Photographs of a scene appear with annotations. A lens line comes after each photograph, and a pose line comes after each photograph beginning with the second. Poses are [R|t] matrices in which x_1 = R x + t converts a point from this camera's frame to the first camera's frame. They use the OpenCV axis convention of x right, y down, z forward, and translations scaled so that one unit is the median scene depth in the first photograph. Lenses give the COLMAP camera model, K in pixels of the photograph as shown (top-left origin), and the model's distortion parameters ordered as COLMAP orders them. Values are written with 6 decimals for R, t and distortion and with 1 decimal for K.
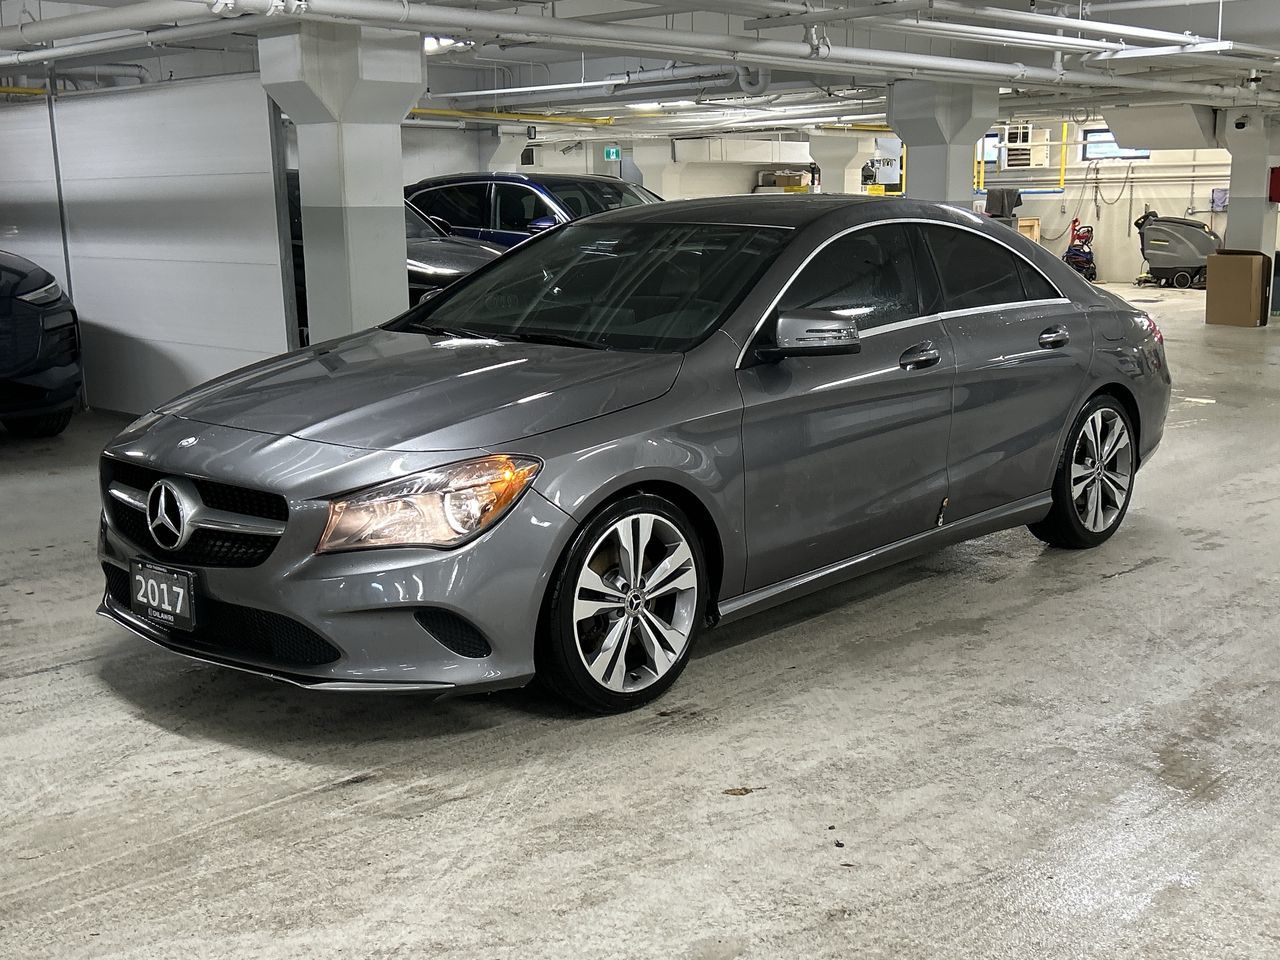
lens RADIAL K [[1507.3, 0, 650.2], [0, 1507.3, 486.4], [0, 0, 1]] dist [0.072844, 0.000000]
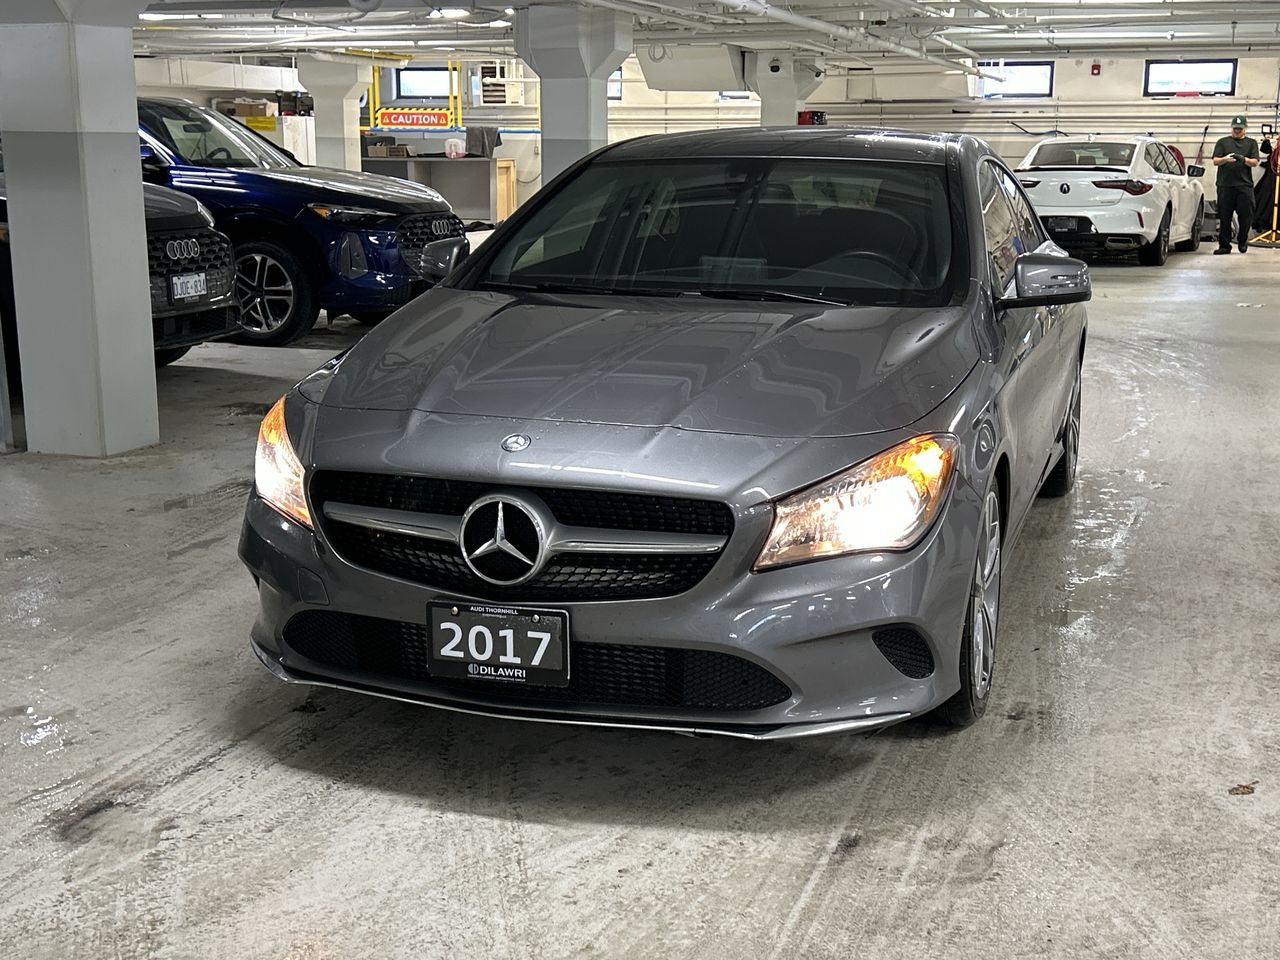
lens RADIAL K [[1618.7, 0, 657.6], [0, 1618.7, 467.9], [0, 0, 1]] dist [0.063298, 0.000000]
pose [[0.908831, -0.067831, 0.411614, -0.571559], [0.062028, 0.997697, 0.027458, -0.033853], [-0.412528, 0.000577, 0.910945, 0.225325]]
